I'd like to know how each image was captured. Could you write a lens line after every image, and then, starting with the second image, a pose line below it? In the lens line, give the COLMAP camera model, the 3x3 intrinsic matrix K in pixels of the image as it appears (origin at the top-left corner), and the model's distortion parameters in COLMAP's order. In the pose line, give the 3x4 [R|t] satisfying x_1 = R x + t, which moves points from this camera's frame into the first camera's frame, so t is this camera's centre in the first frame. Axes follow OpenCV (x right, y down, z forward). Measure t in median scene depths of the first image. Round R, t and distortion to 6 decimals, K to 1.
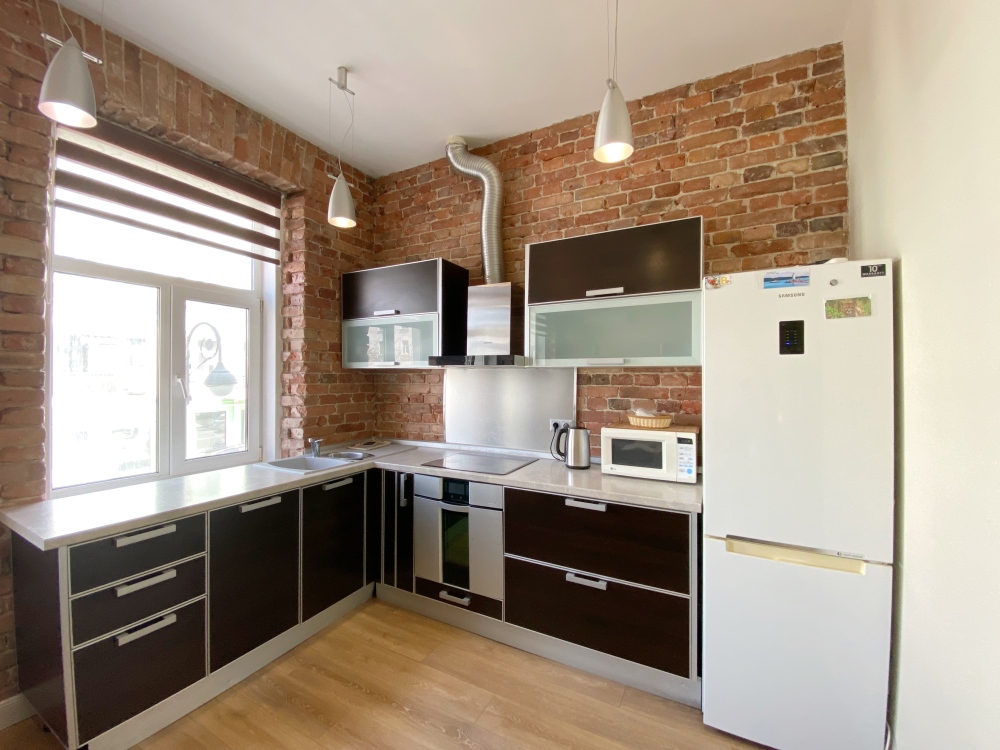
lens RADIAL K [[408.5, 0, 500.0], [0, 408.5, 375.0], [0, 0, 1]] dist [0.031522, -0.029386]
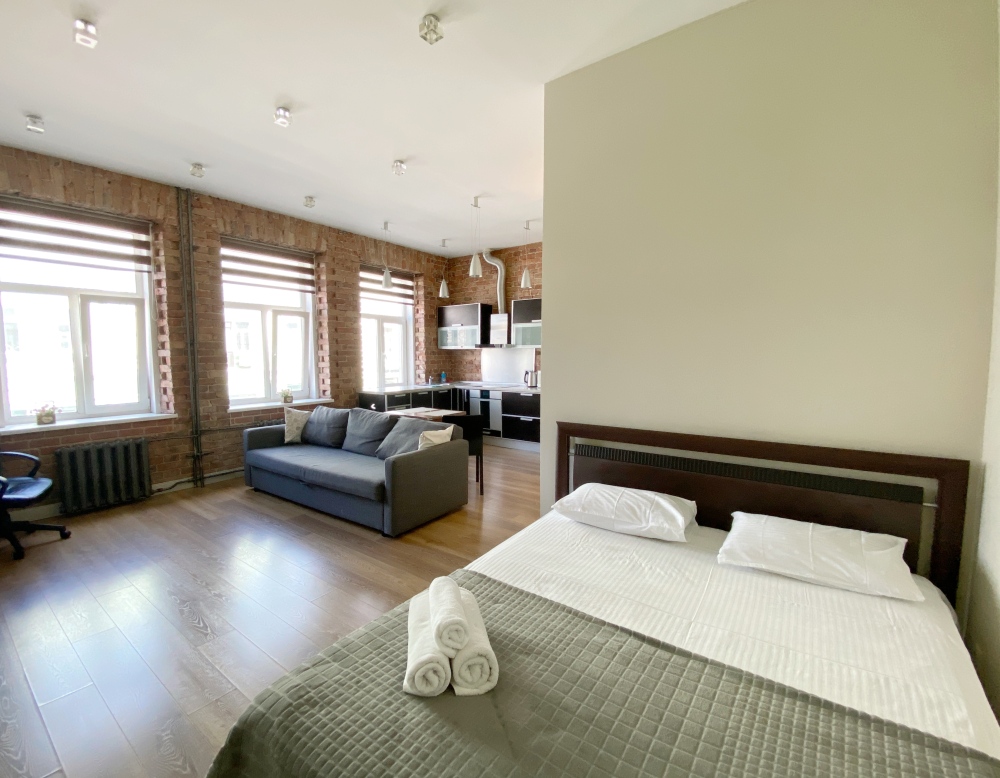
lens RADIAL K [[441.3, 0, 474.7], [0, 441.3, 395.9], [0, 0, 1]] dist [-0.002120, -0.024120]
pose [[0.984534, 0.011882, -0.174793, 0.314222], [0.005158, 0.995299, 0.096710, 0.009882], [0.175120, -0.096116, 0.979844, -1.764239]]
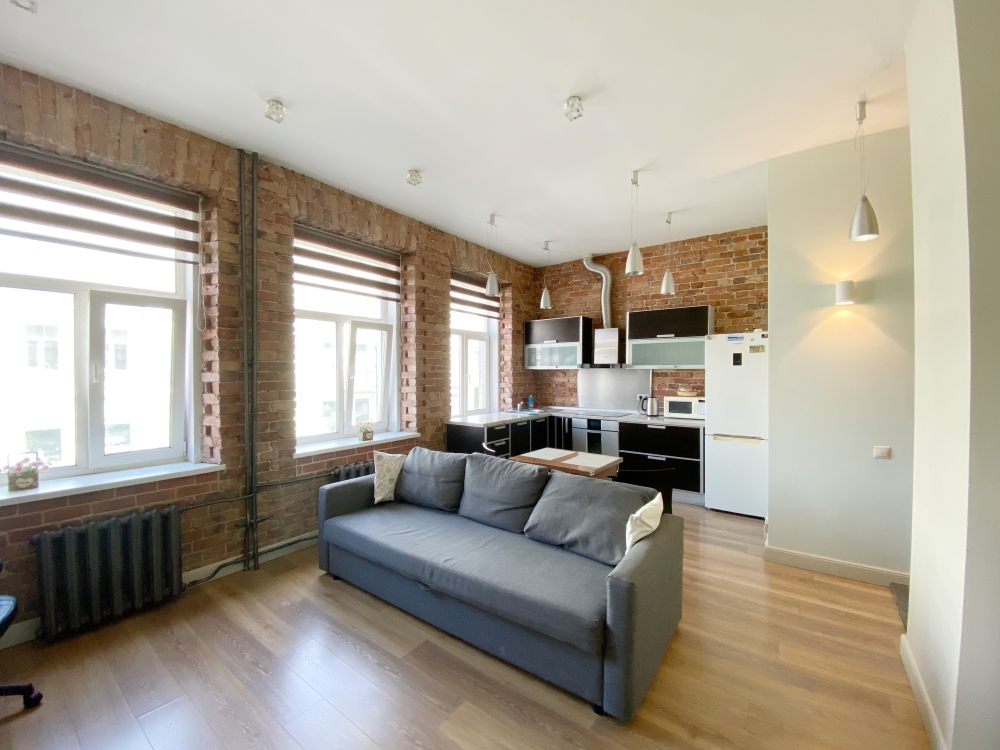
lens RADIAL K [[401.9, 0, 485.0], [0, 401.9, 377.9], [0, 0, 1]] dist [0.003188, -0.021227]
pose [[0.983702, -0.000468, -0.179808, -0.284595], [0.003909, 0.999816, 0.018780, -0.014895], [0.179766, -0.019177, 0.983522, -1.189503]]
